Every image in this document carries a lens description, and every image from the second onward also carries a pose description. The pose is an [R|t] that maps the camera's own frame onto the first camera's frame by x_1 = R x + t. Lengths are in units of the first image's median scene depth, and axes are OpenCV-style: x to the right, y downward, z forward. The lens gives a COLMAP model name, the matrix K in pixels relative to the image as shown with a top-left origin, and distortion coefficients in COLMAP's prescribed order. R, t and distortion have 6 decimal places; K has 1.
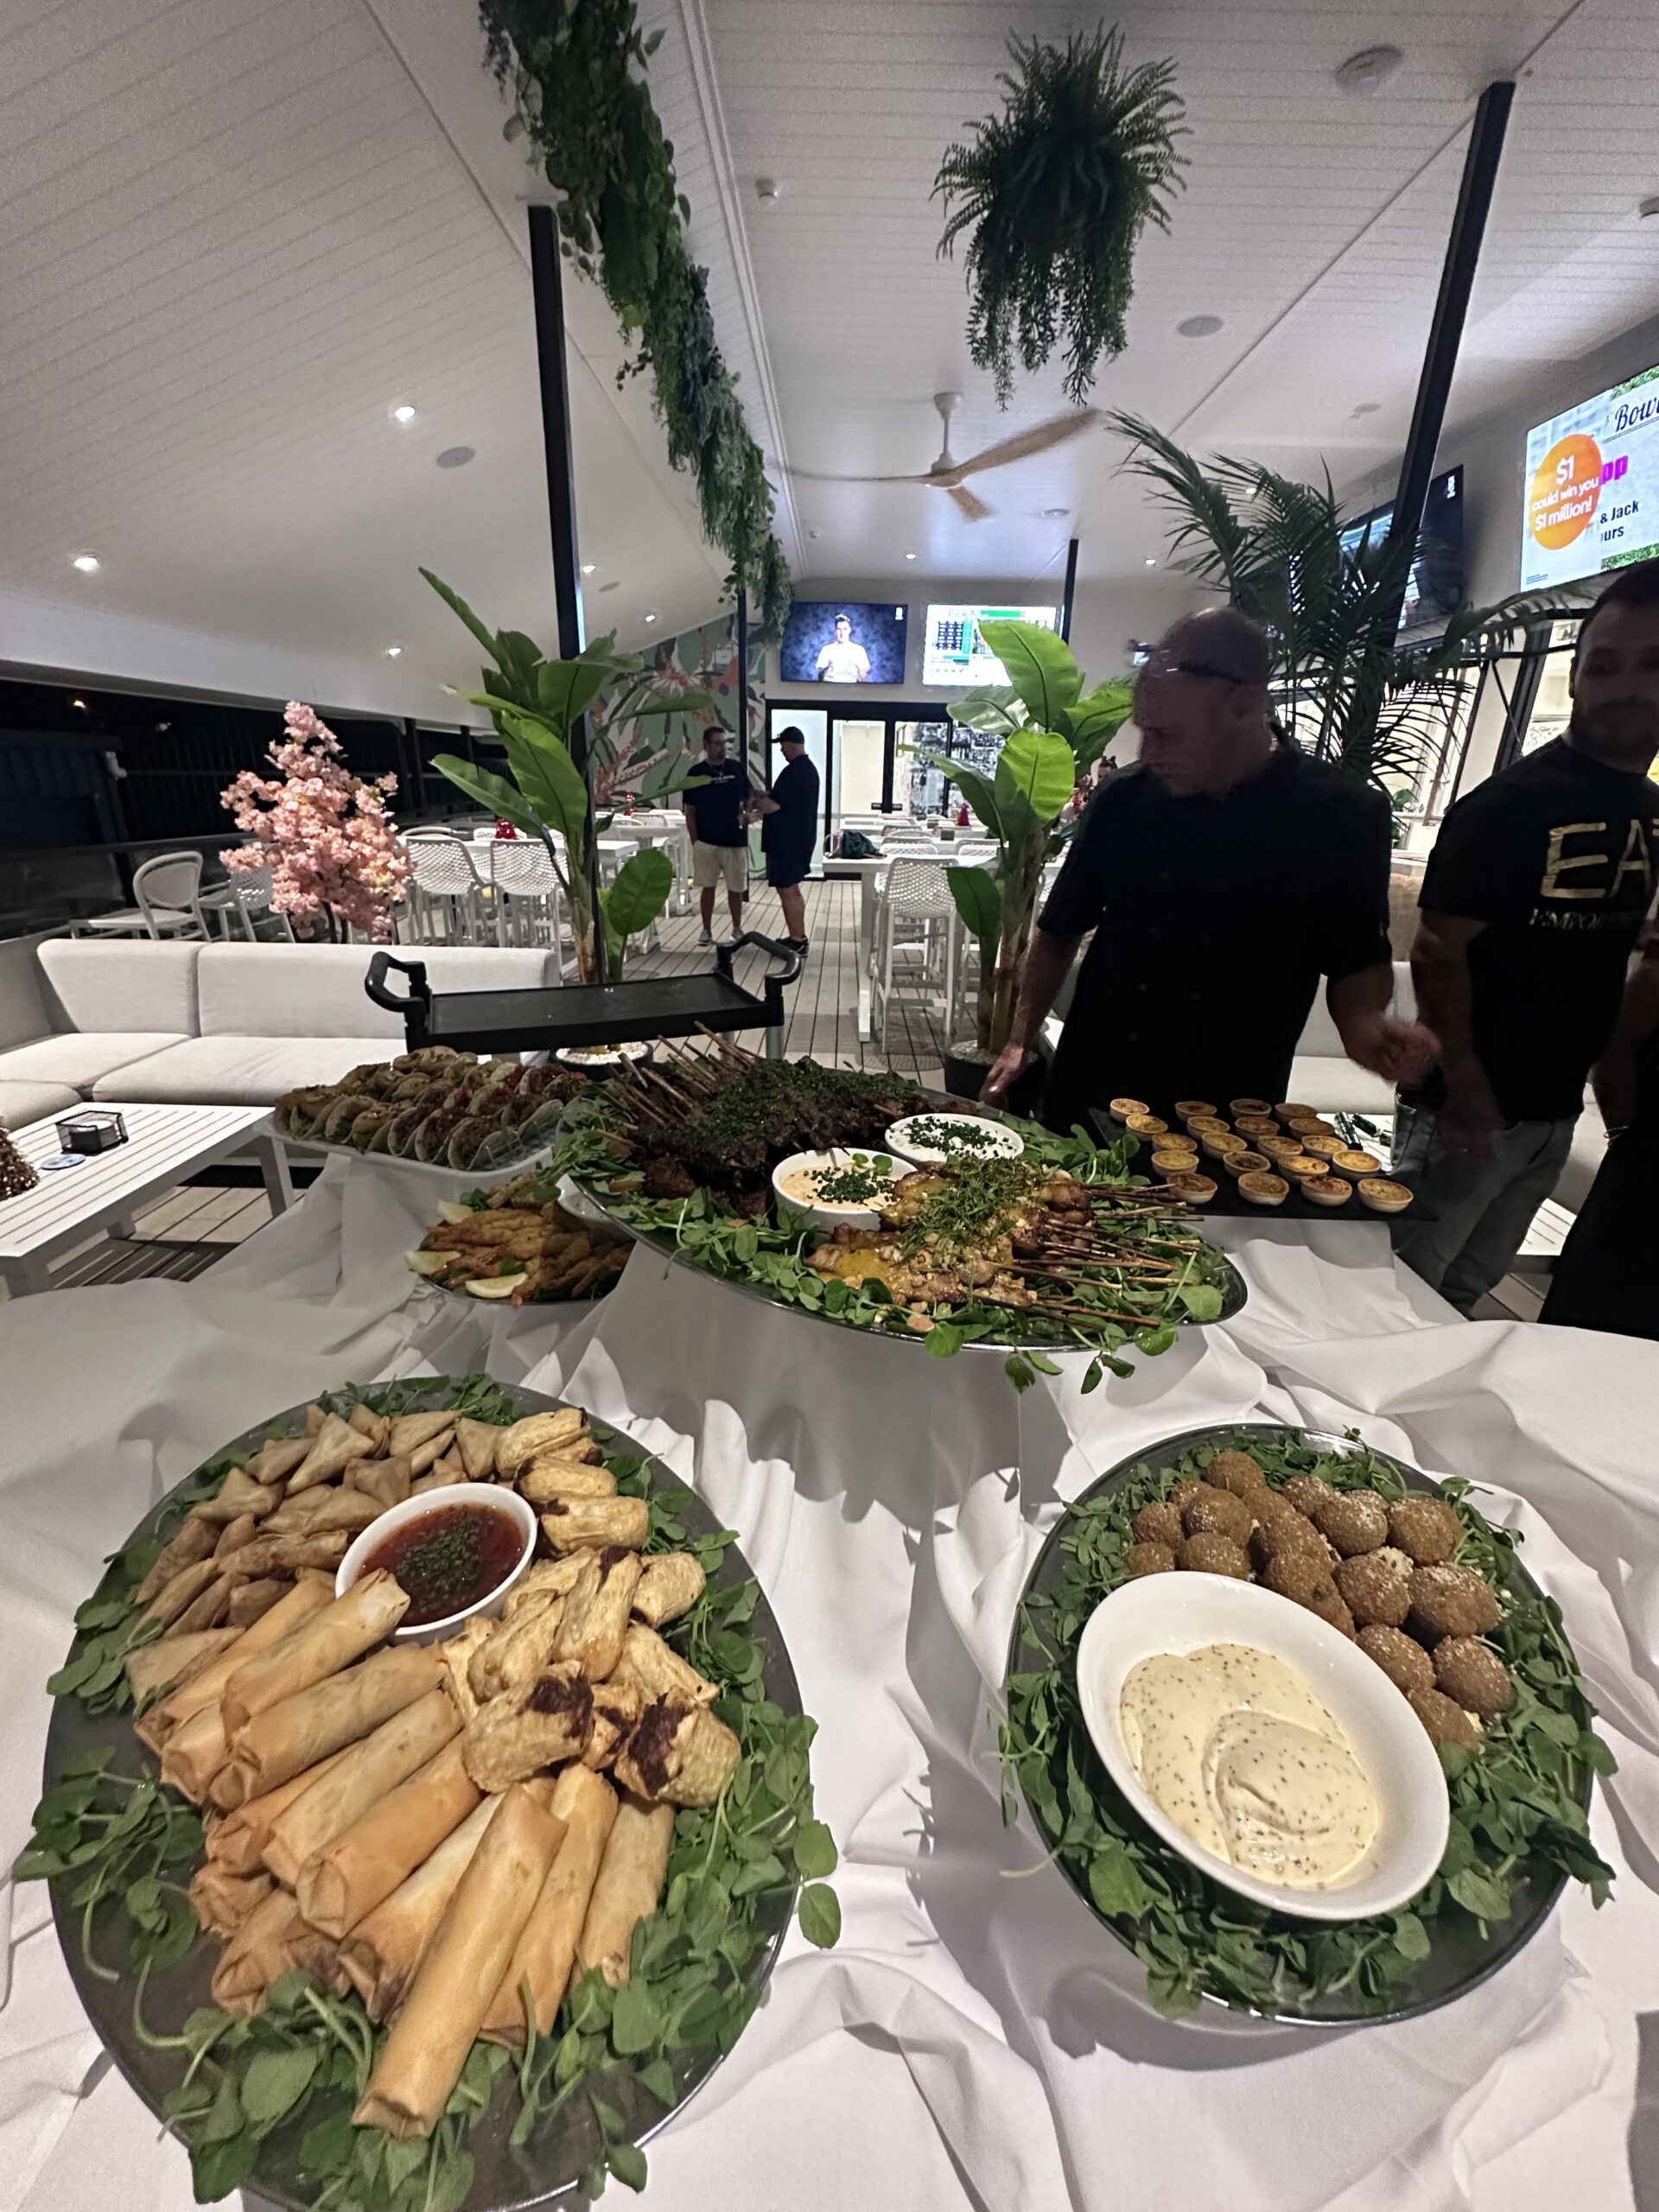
lens RADIAL K [[882.5, 0, 824.7], [0, 882.5, 1096.0], [0, 0, 1]] dist [-0.013177, 0.001531]
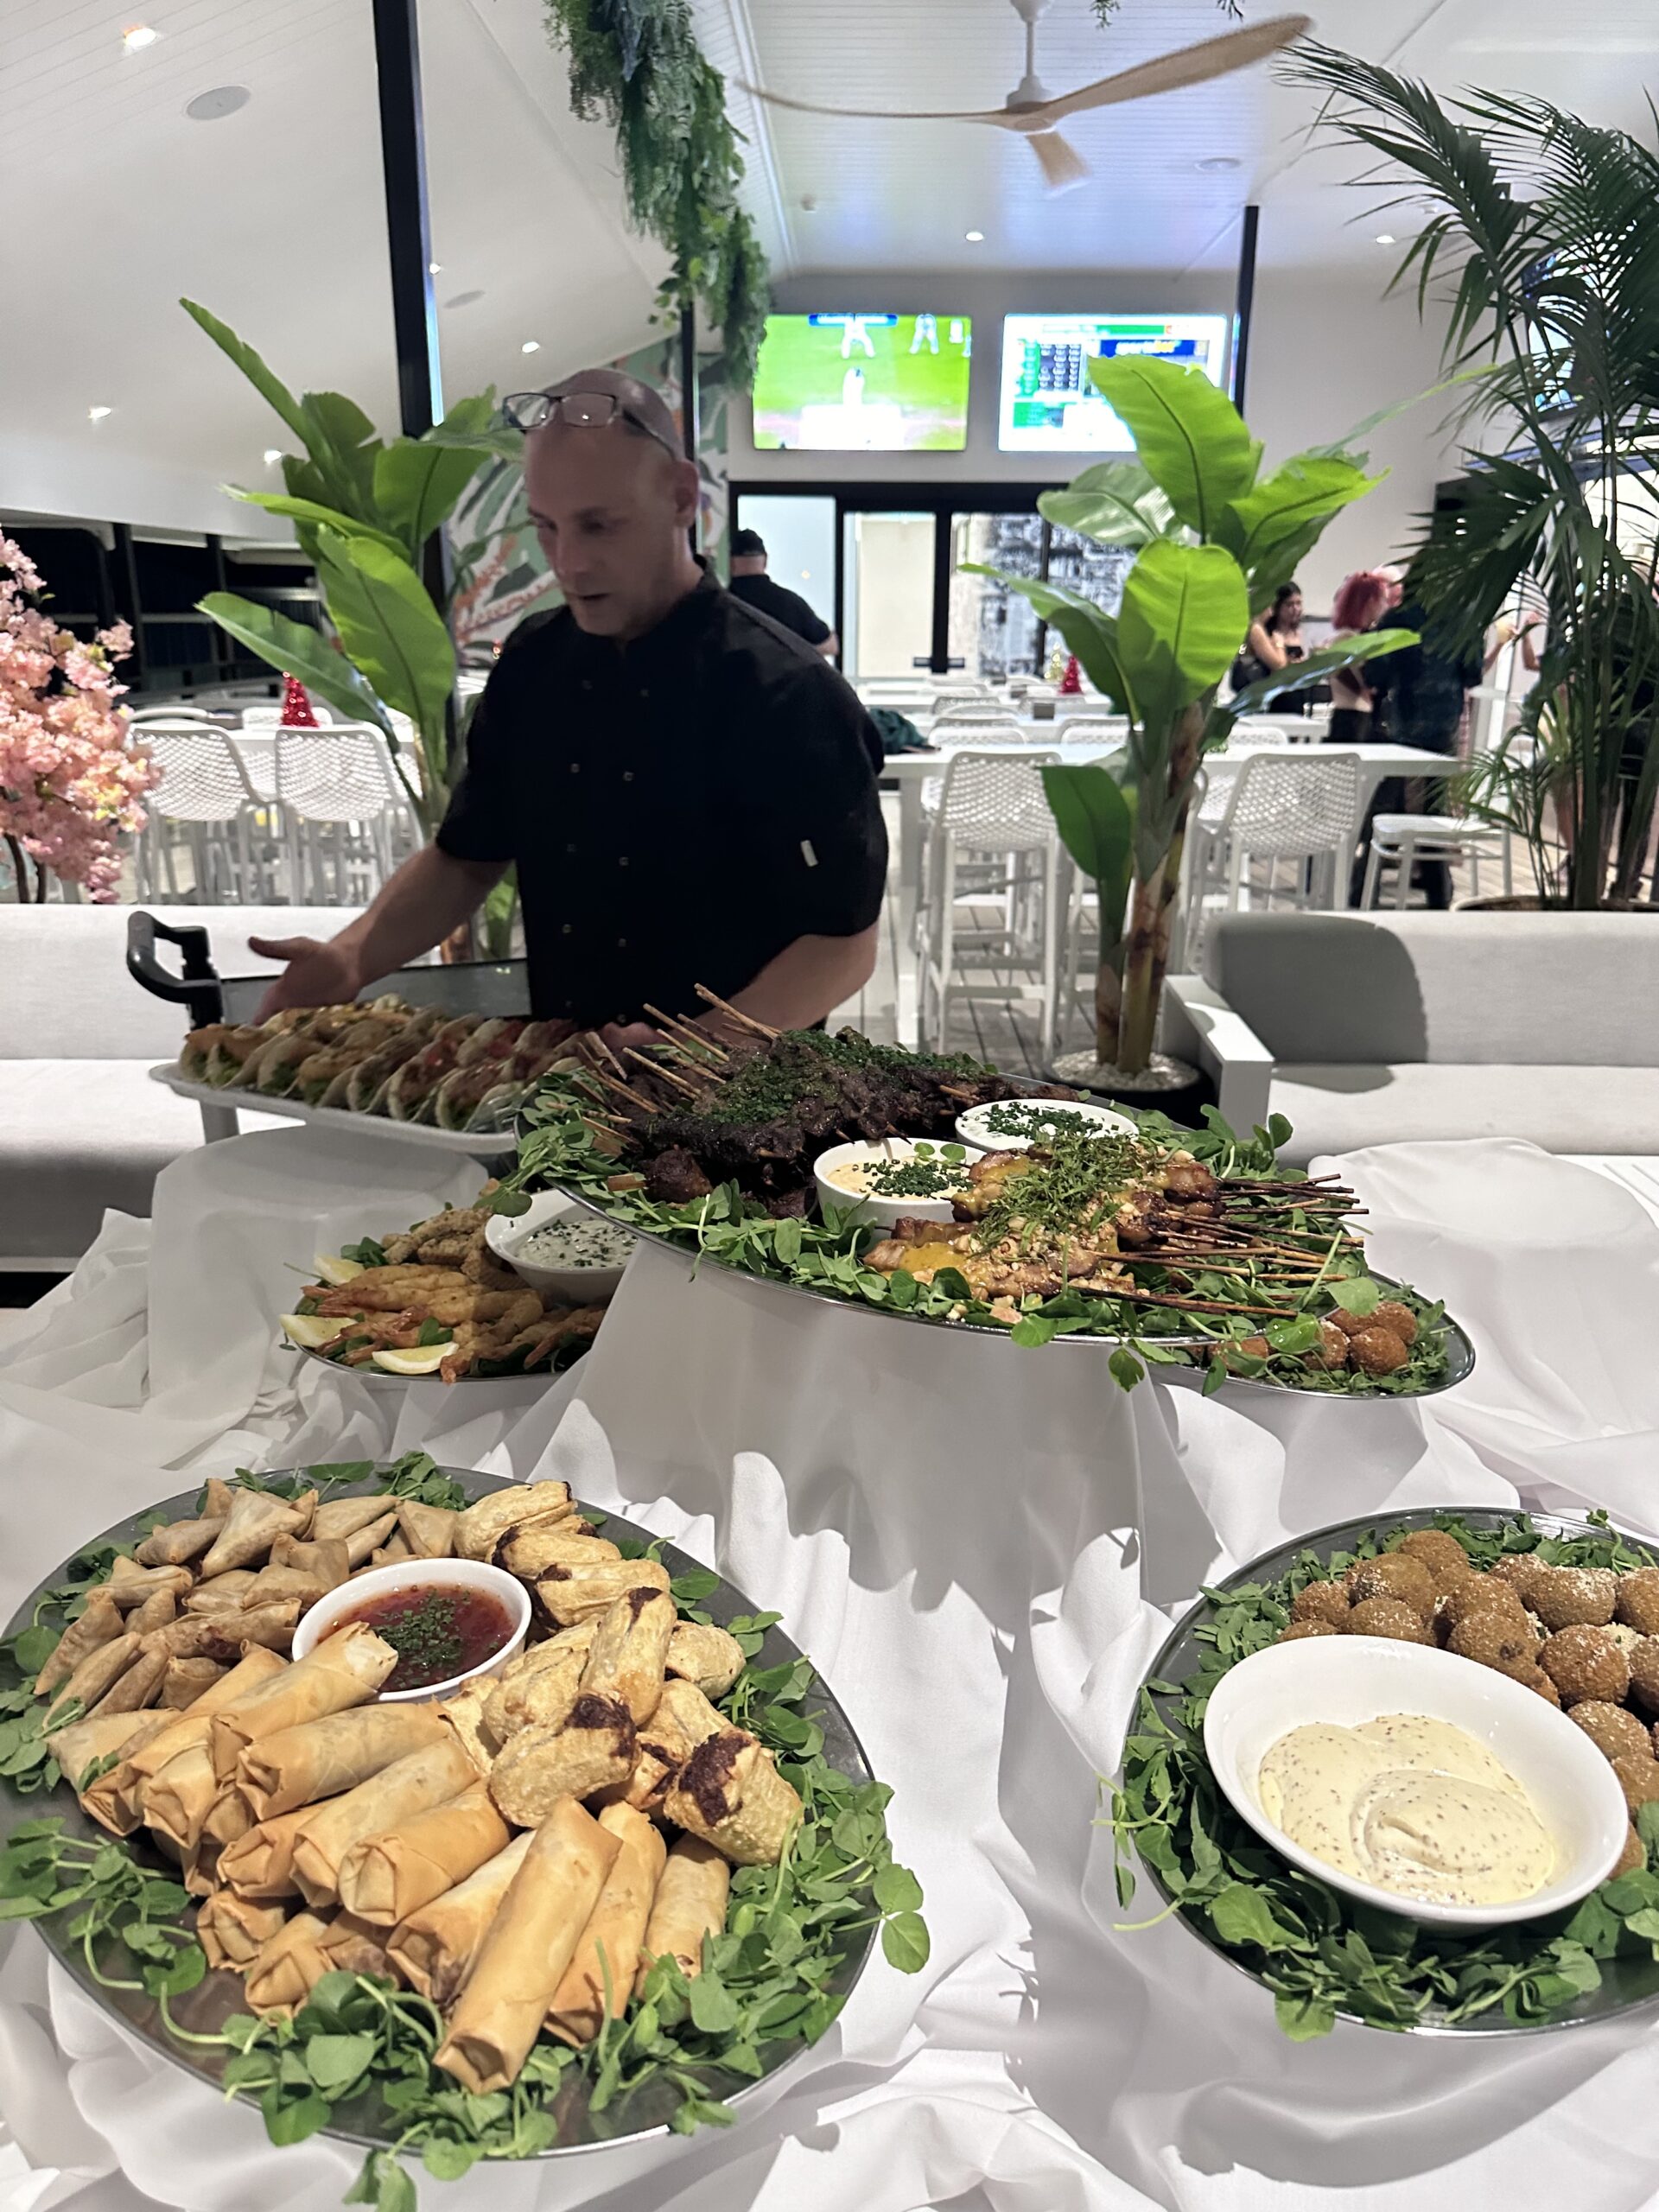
lens RADIAL K [[1572.7, 0, 824.5], [0, 1572.7, 1089.4], [0, 0, 1]] dist [0.032640, -0.051074]
pose [[0.999881, -0.013949, -0.006657, -0.029241], [0.013589, 0.998592, -0.051280, 0.068473], [0.007363, 0.051183, 0.998662, -0.290105]]
